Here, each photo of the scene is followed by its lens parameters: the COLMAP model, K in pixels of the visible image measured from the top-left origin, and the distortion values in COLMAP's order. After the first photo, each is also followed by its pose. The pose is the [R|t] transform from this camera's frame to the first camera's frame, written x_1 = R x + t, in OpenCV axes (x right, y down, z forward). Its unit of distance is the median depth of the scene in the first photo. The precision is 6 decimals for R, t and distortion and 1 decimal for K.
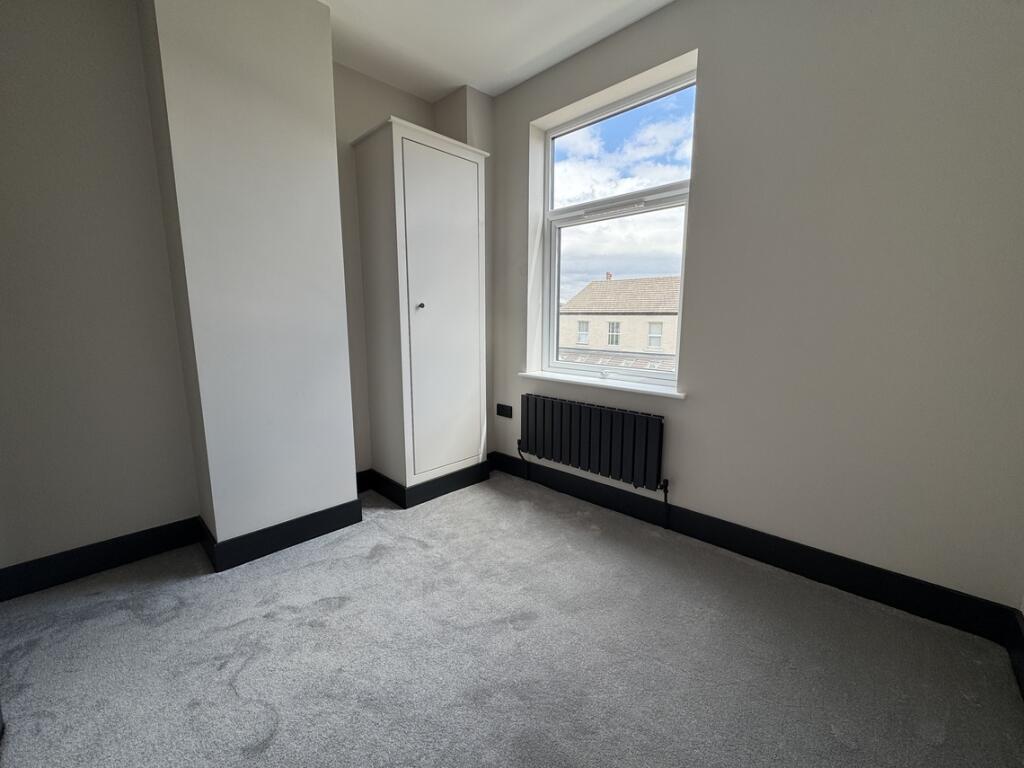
lens RADIAL K [[413.2, 0, 510.2], [0, 413.2, 378.1], [0, 0, 1]] dist [0.000616, 0.000115]
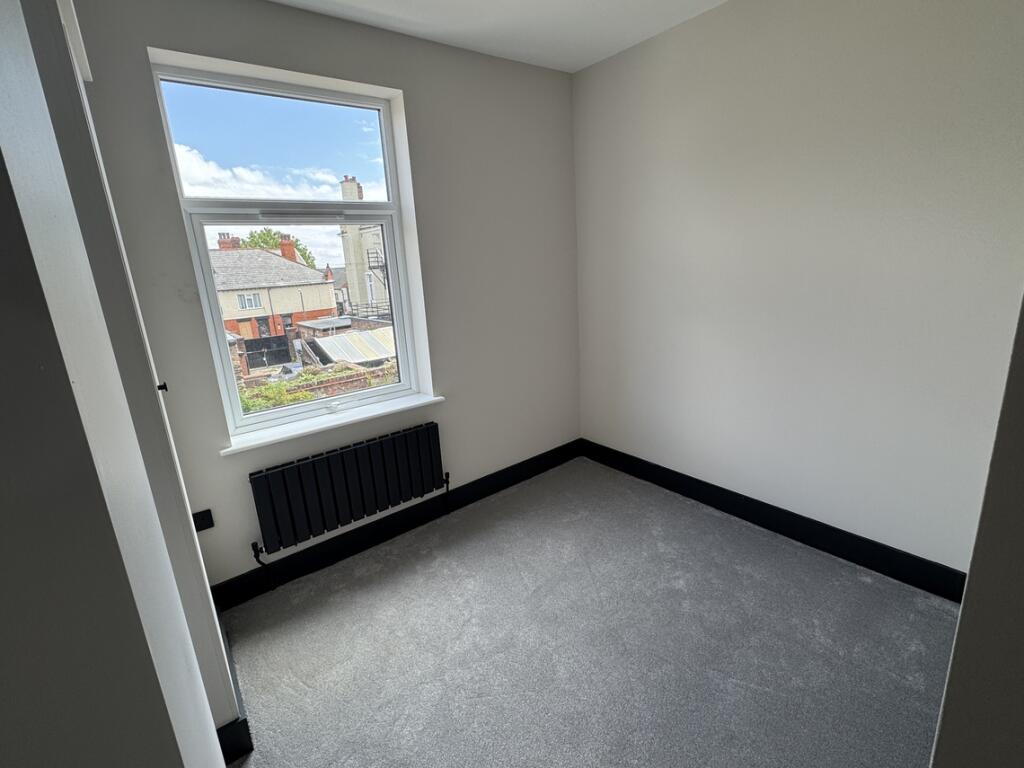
lens RADIAL K [[482.3, 0, 511.3], [0, 482.3, 380.4], [0, 0, 1]] dist [0.005448, 0.000508]
pose [[0.126565, -0.256081, 0.958334, -0.694003], [0.193054, 0.953989, 0.229424, -0.230075], [-0.972991, 0.155973, 0.170179, 0.472247]]
